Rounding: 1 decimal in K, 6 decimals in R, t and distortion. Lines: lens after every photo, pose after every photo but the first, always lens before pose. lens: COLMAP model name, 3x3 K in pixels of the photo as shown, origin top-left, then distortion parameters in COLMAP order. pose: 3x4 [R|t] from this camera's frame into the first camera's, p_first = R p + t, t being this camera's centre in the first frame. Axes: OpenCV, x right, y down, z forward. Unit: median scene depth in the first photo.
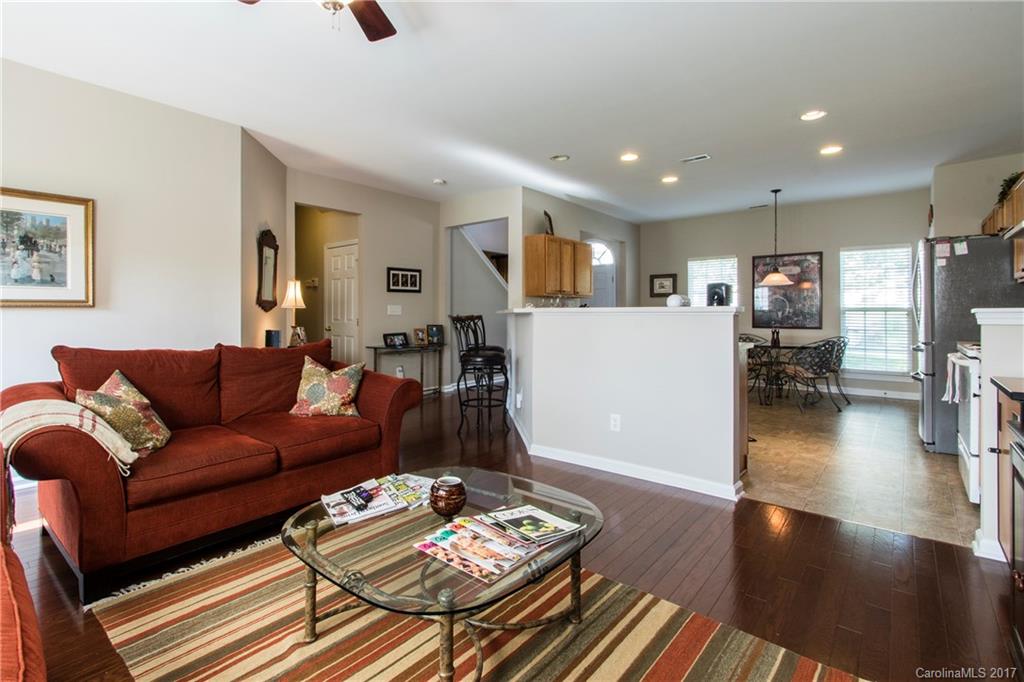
lens RADIAL K [[488.1, 0, 489.3], [0, 488.1, 312.0], [0, 0, 1]] dist [0.001934, 0.000213]
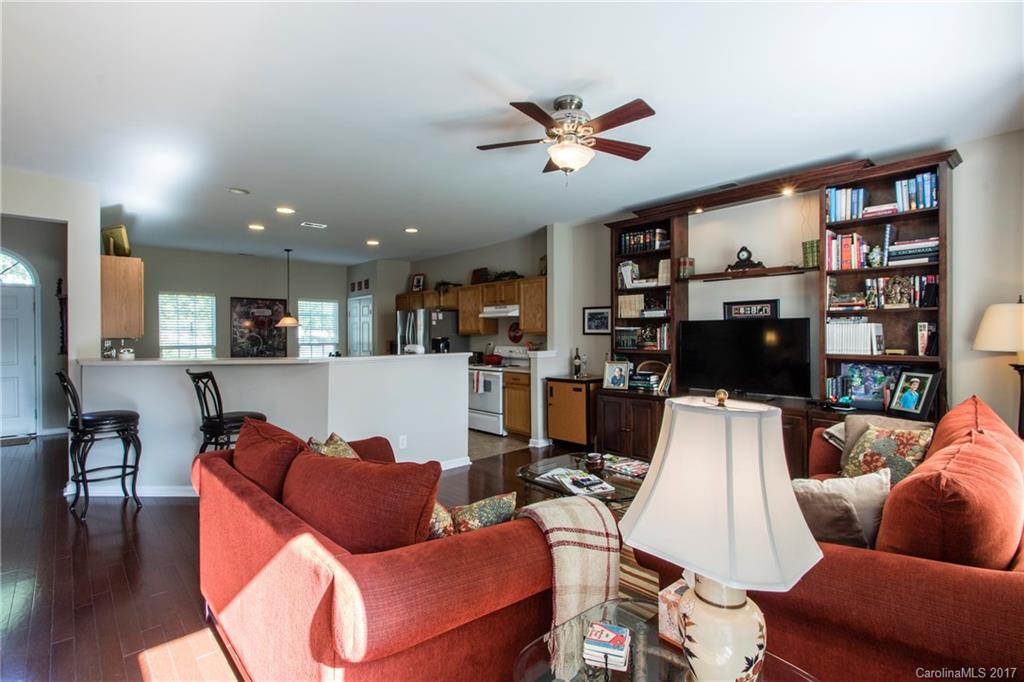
lens RADIAL K [[463.2, 0, 527.8], [0, 463.2, 331.4], [0, 0, 1]] dist [0.000769, -0.000254]
pose [[0.080215, 0.004454, 0.996768, -0.495199], [0.002601, 0.999986, -0.004678, -0.034041], [-0.996774, 0.002968, 0.080202, 0.286389]]
